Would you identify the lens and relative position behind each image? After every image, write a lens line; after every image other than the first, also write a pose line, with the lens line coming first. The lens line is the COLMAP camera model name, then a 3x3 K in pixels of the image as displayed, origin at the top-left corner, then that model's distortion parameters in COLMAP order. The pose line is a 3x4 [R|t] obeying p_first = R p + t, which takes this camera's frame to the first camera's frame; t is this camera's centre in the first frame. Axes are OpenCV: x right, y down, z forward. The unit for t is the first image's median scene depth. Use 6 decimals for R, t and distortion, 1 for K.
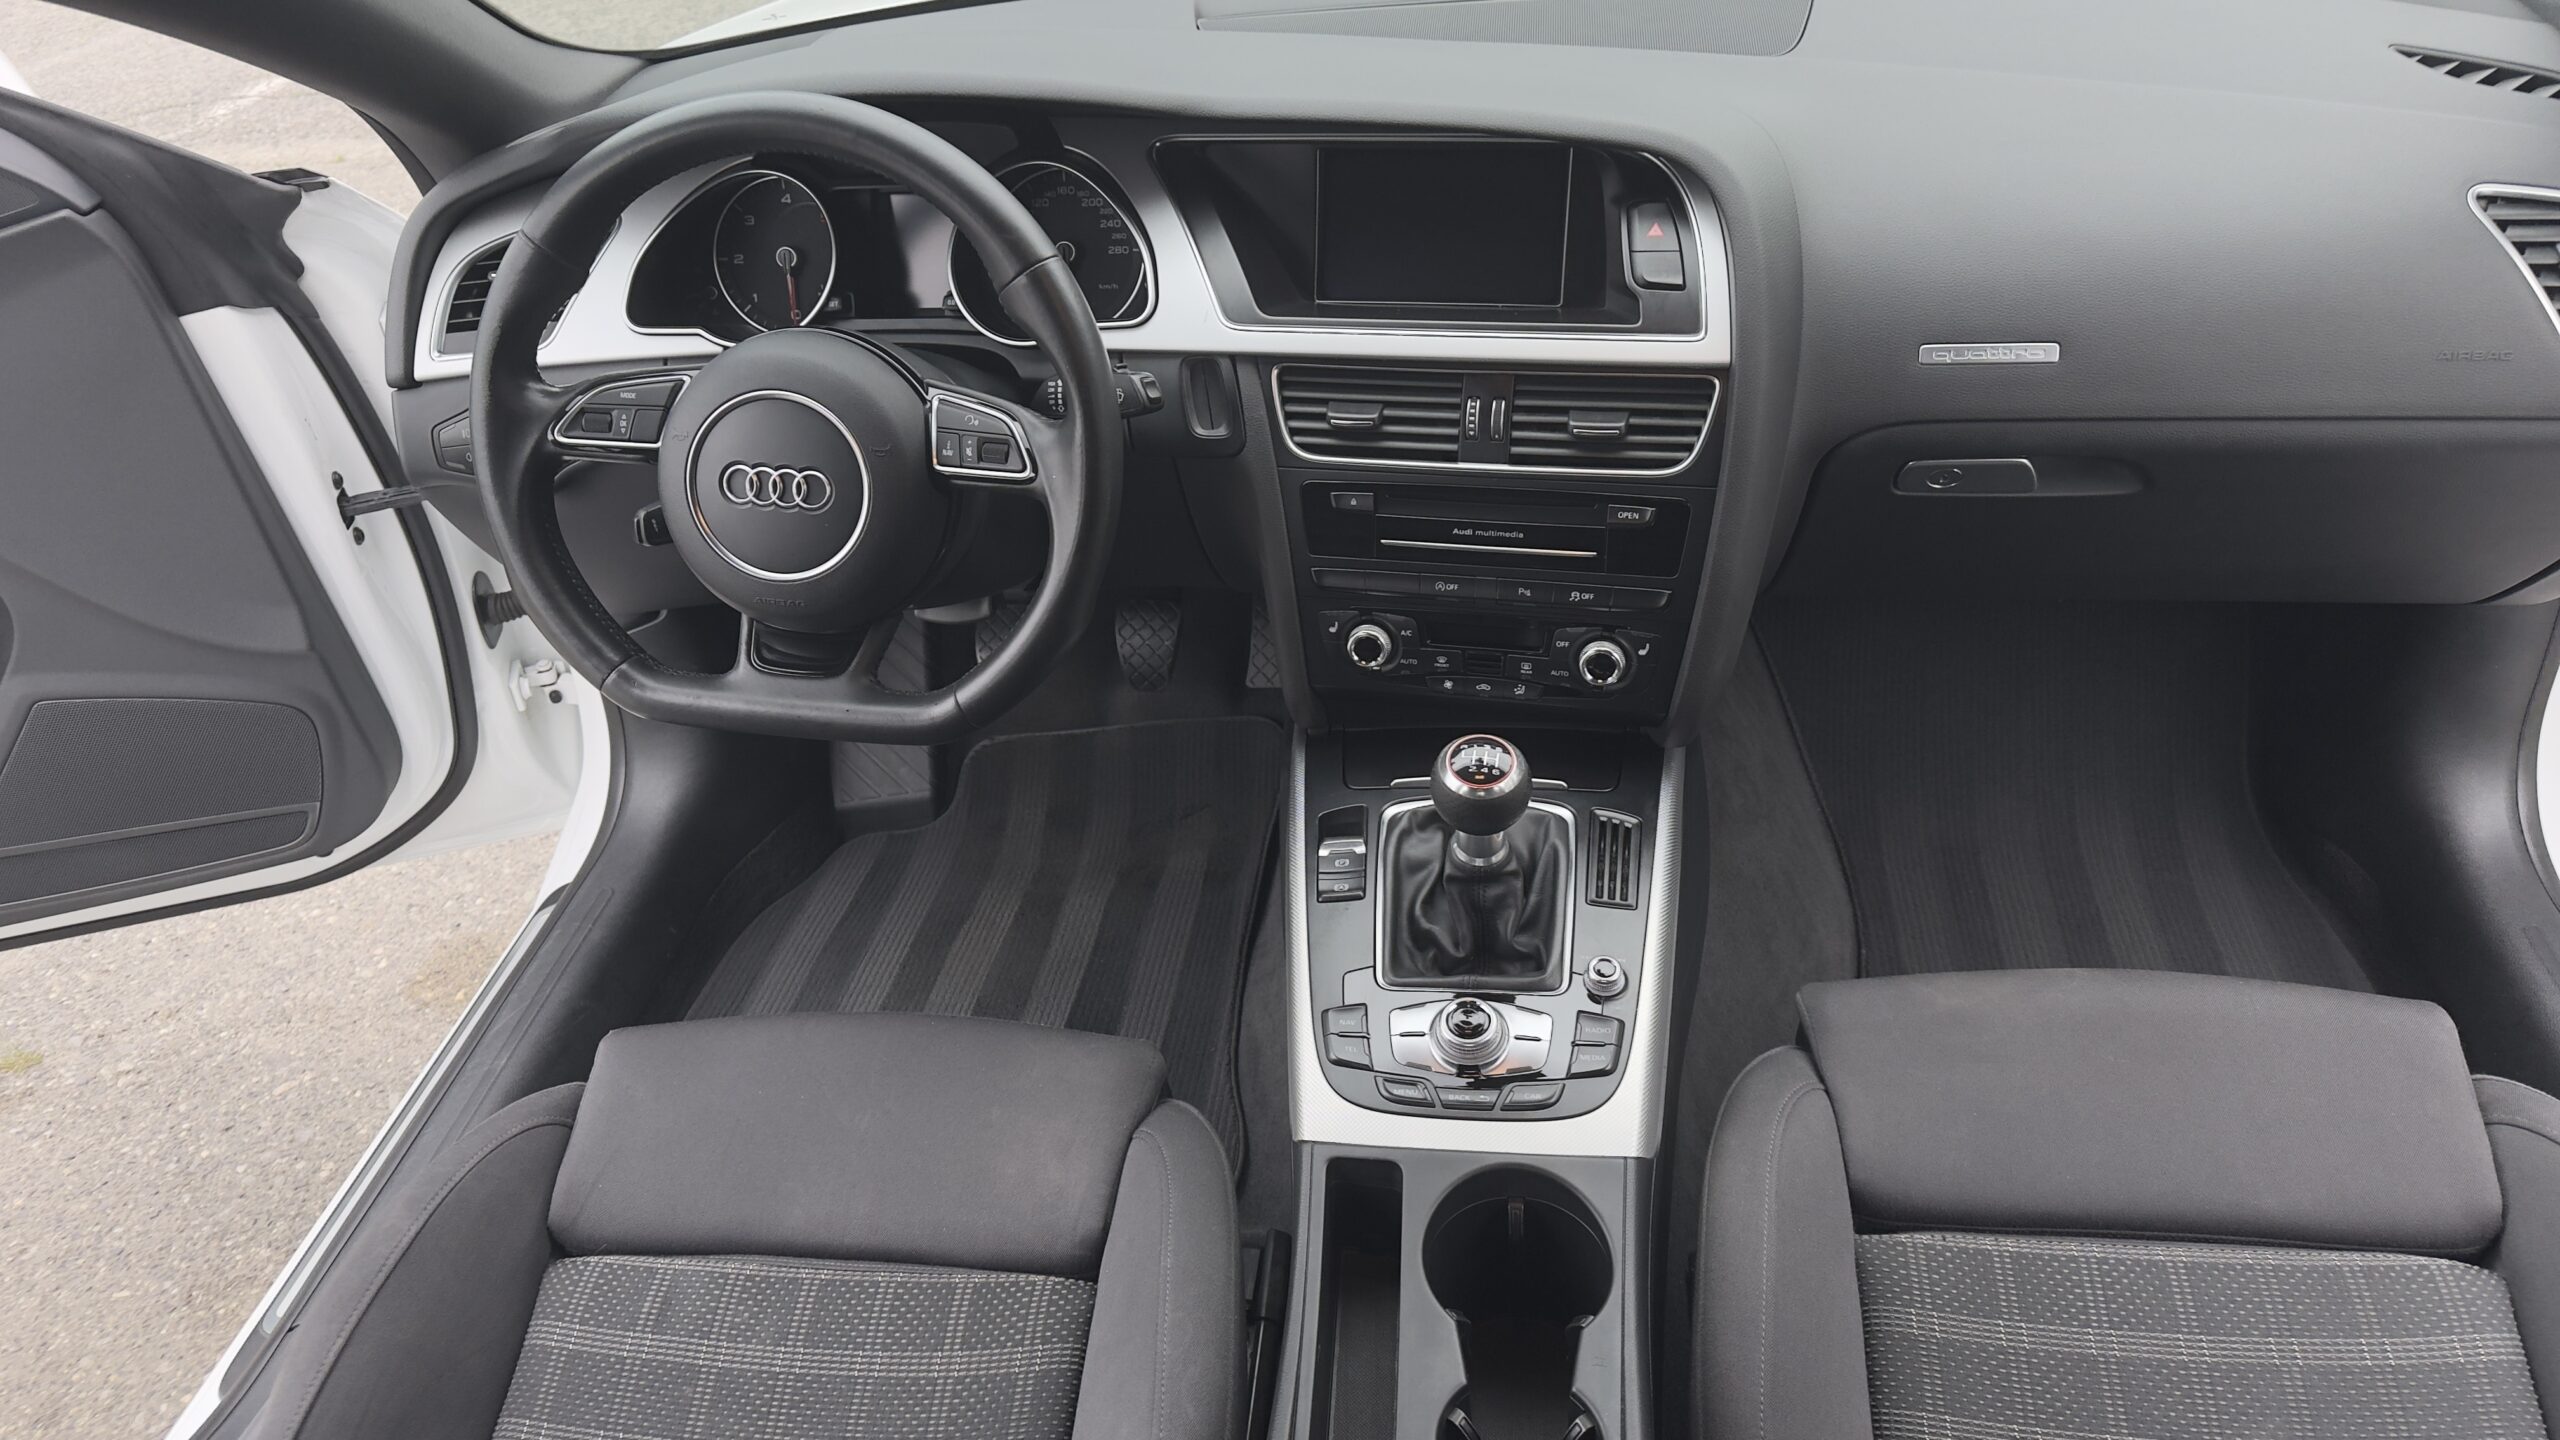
lens RADIAL K [[1761.9, 0, 1271.0], [0, 1761.9, 725.1], [0, 0, 1]] dist [0.126792, -0.163868]
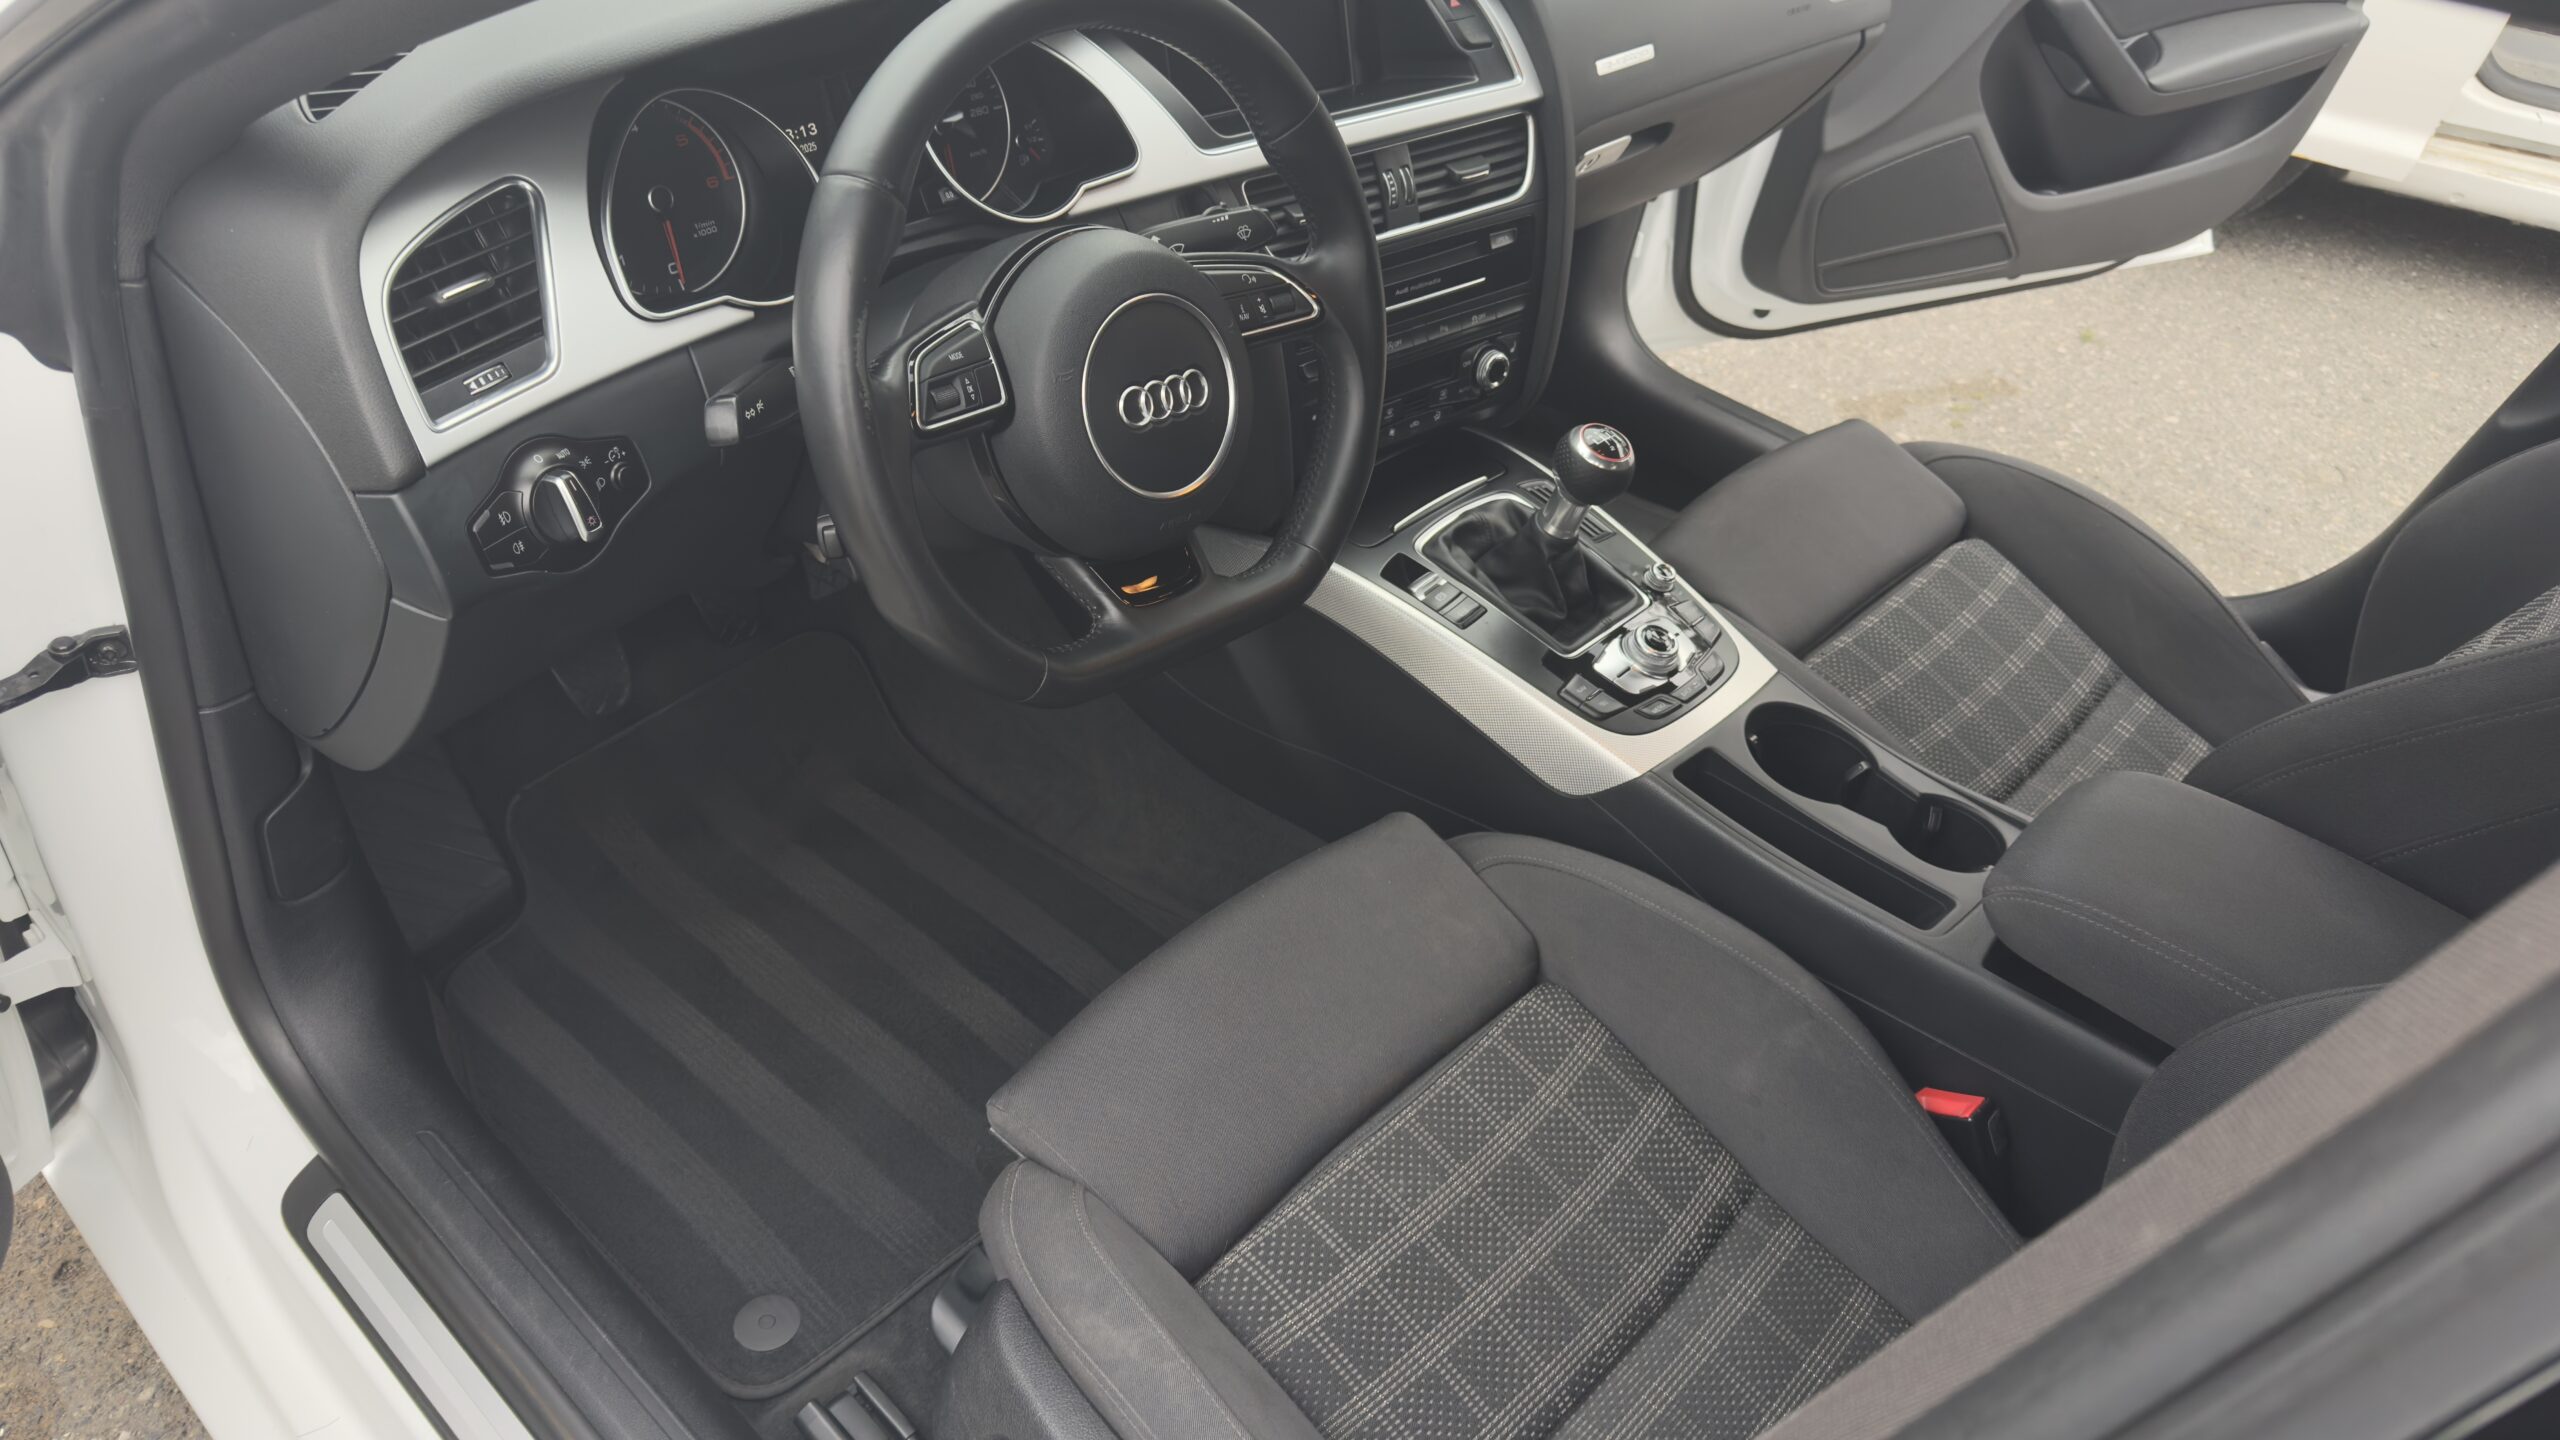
lens RADIAL K [[1765.8, 0, 1284.3], [0, 1765.8, 731.4], [0, 0, 1]] dist [0.122635, -0.163173]
pose [[0.566162, -0.414943, 0.712238, -0.889415], [0.355953, 0.902414, 0.242789, -0.161543], [-0.743477, 0.116065, 0.658613, 0.334303]]
